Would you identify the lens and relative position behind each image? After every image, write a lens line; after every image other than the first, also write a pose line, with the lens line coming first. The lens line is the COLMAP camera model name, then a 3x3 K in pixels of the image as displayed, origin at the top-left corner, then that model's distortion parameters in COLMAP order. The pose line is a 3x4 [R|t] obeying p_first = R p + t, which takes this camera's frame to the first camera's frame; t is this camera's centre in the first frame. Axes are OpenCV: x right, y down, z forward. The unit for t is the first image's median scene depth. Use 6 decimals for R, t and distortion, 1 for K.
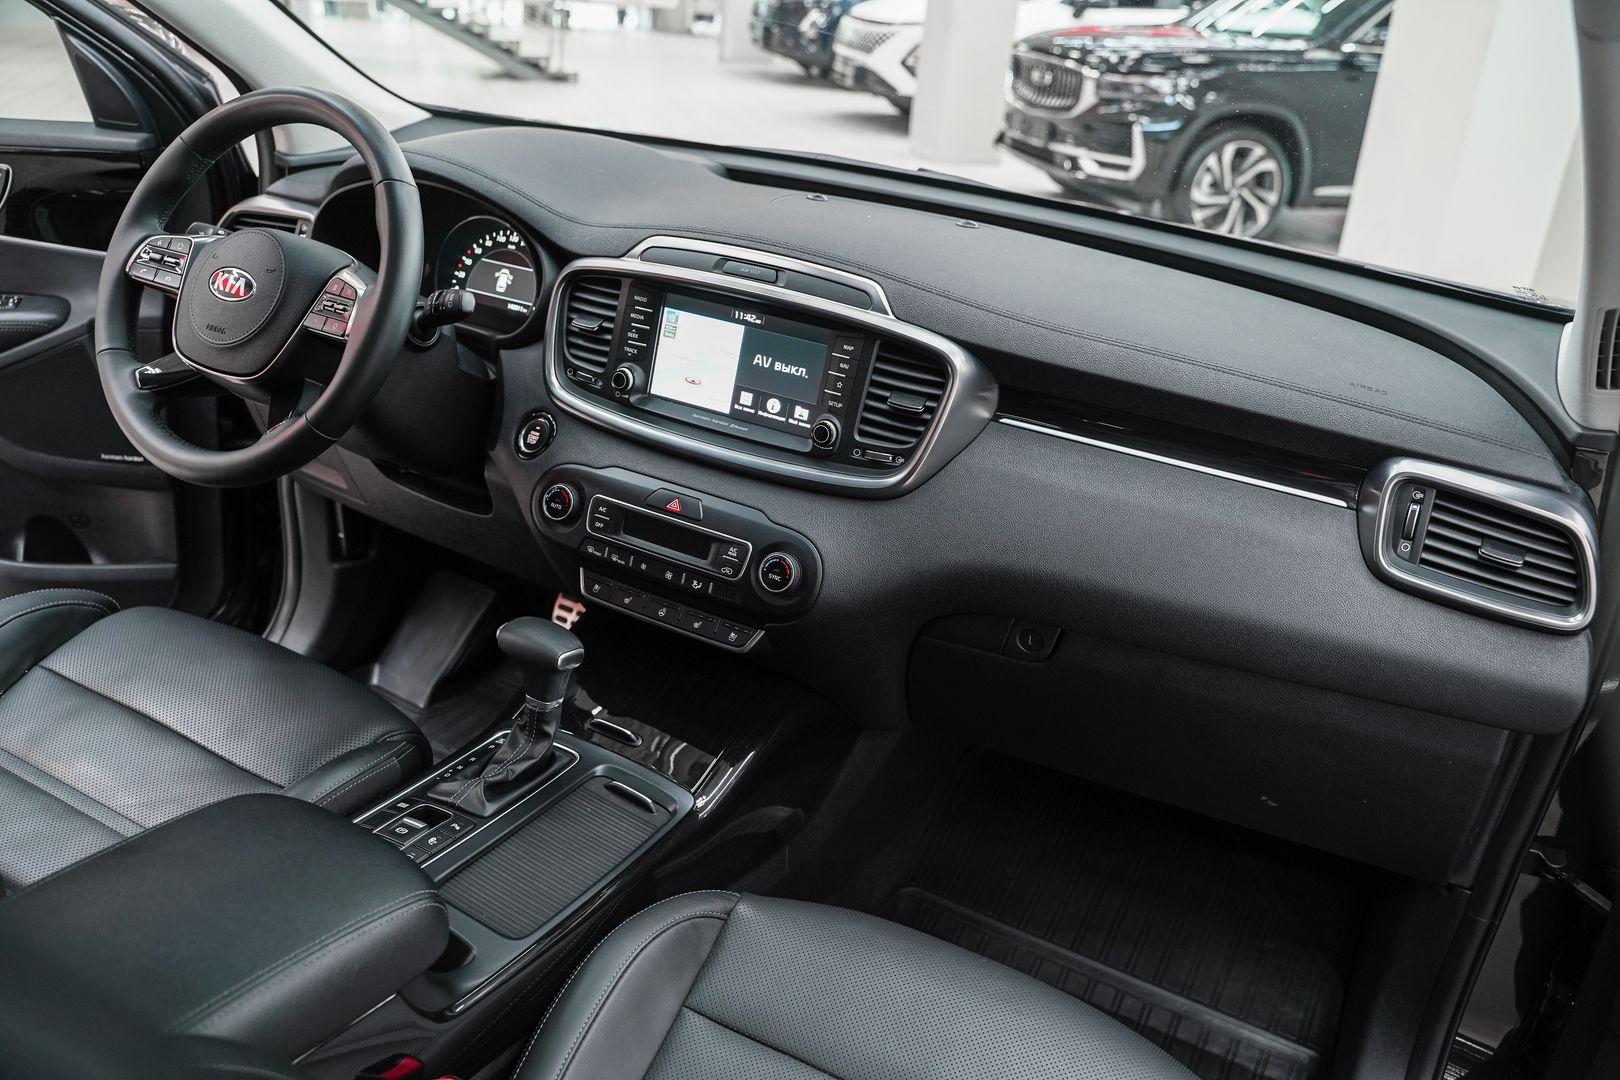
lens RADIAL K [[1331.6, 0, 804.9], [0, 1331.6, 530.1], [0, 0, 1]] dist [-0.113933, 0.088688]
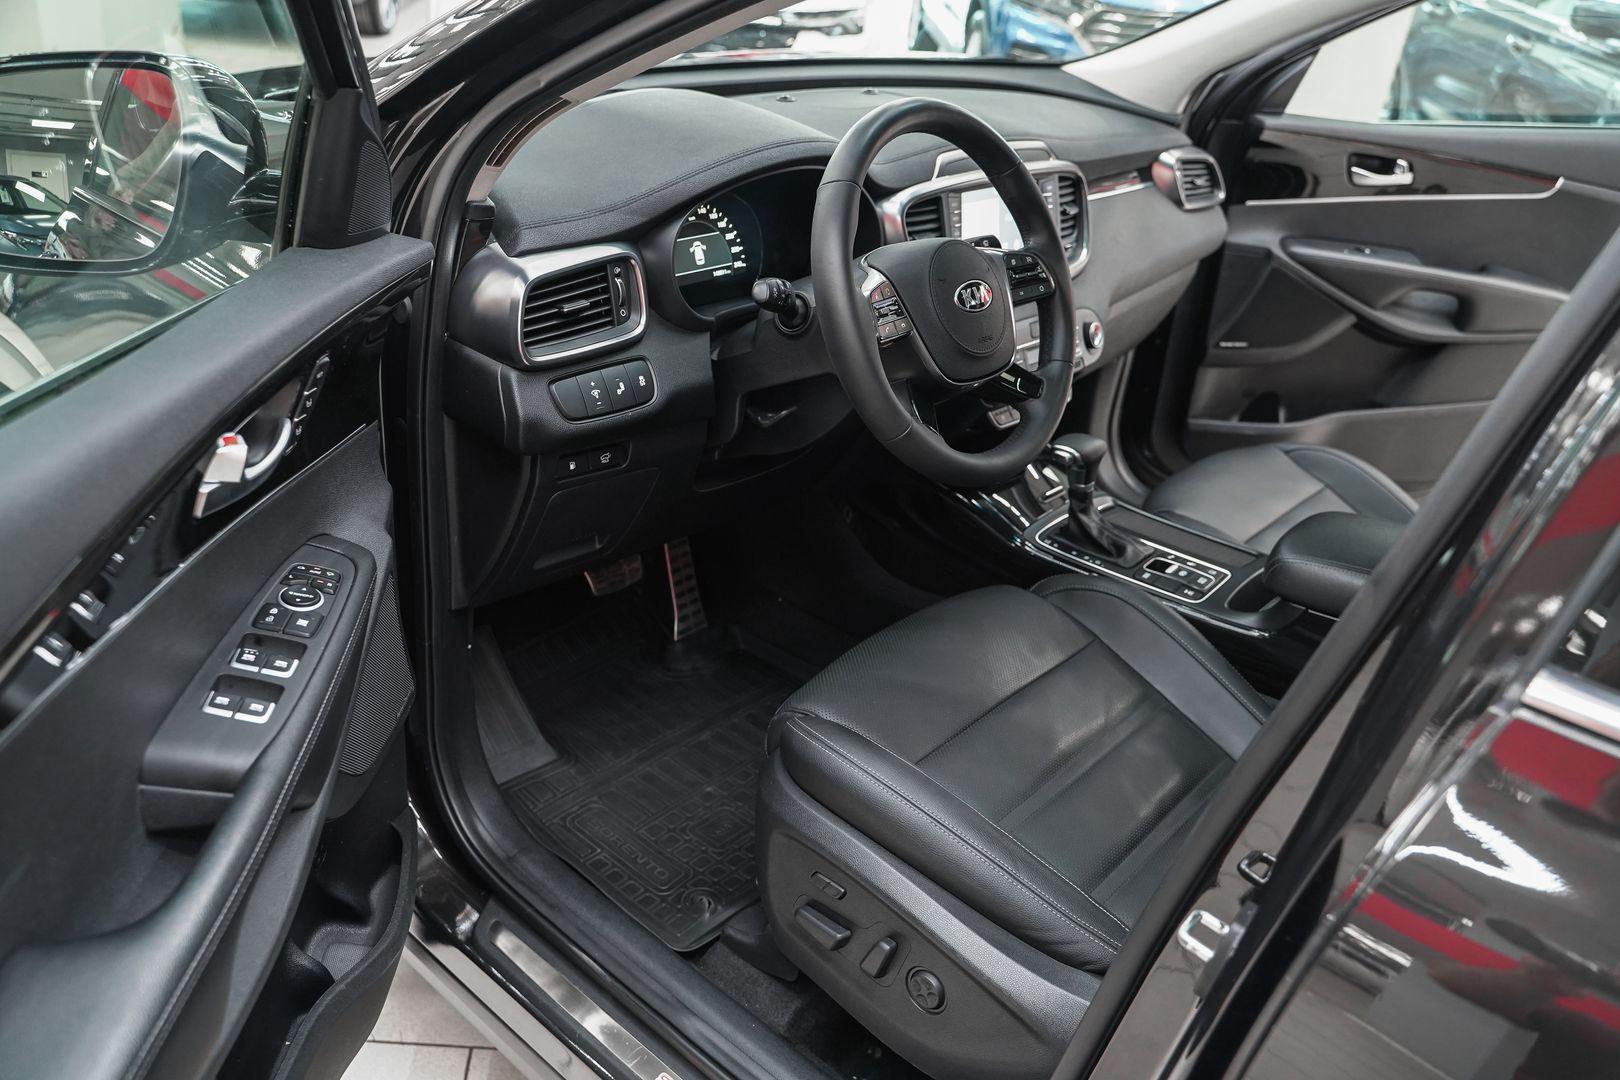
lens RADIAL K [[1331.6, 0, 804.9], [0, 1331.6, 530.1], [0, 0, 1]] dist [-0.113933, 0.088688]
pose [[0.225706, -0.507095, 0.831812, -1.372387], [0.306792, 0.847399, 0.433351, -0.502802], [-0.924627, 0.157384, 0.346836, 0.731921]]
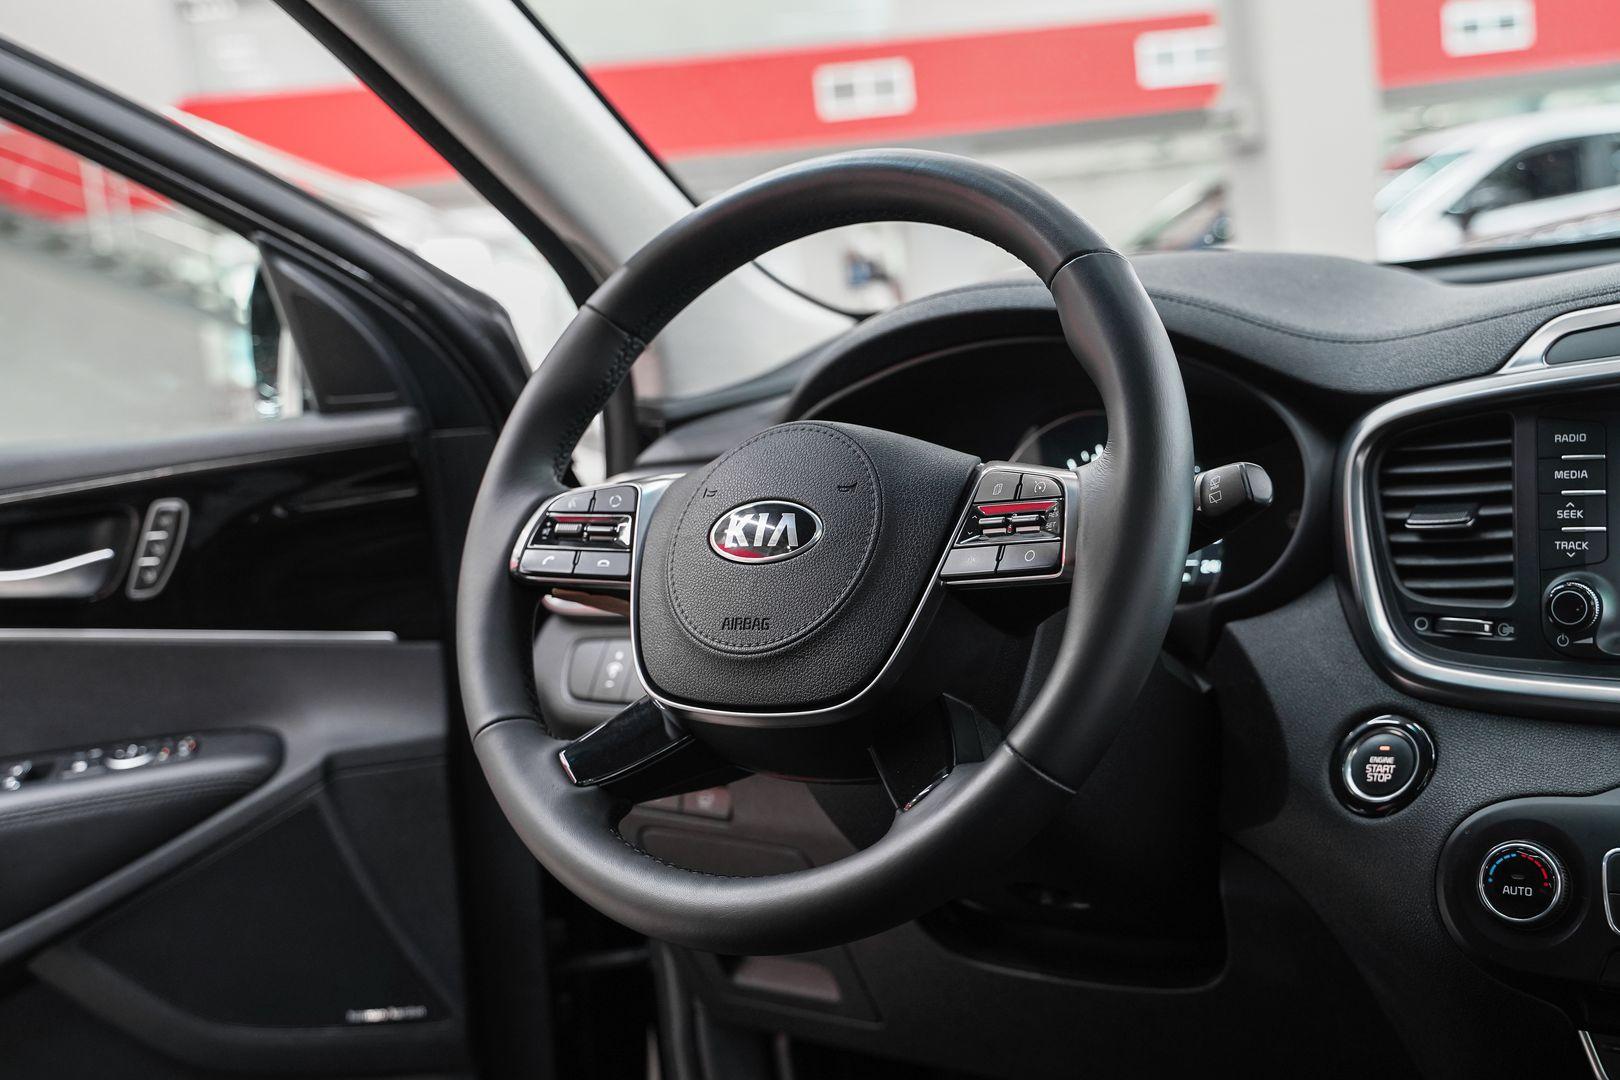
lens RADIAL K [[1960.1, 0, 776.1], [0, 1960.1, 516.6], [0, 0, 1]] dist [0.020721, 0.016382]
pose [[0.976819, -0.182208, -0.112364, -0.328333], [0.139769, 0.940431, -0.309925, 0.034016], [0.162141, 0.287036, 0.944098, 0.280512]]
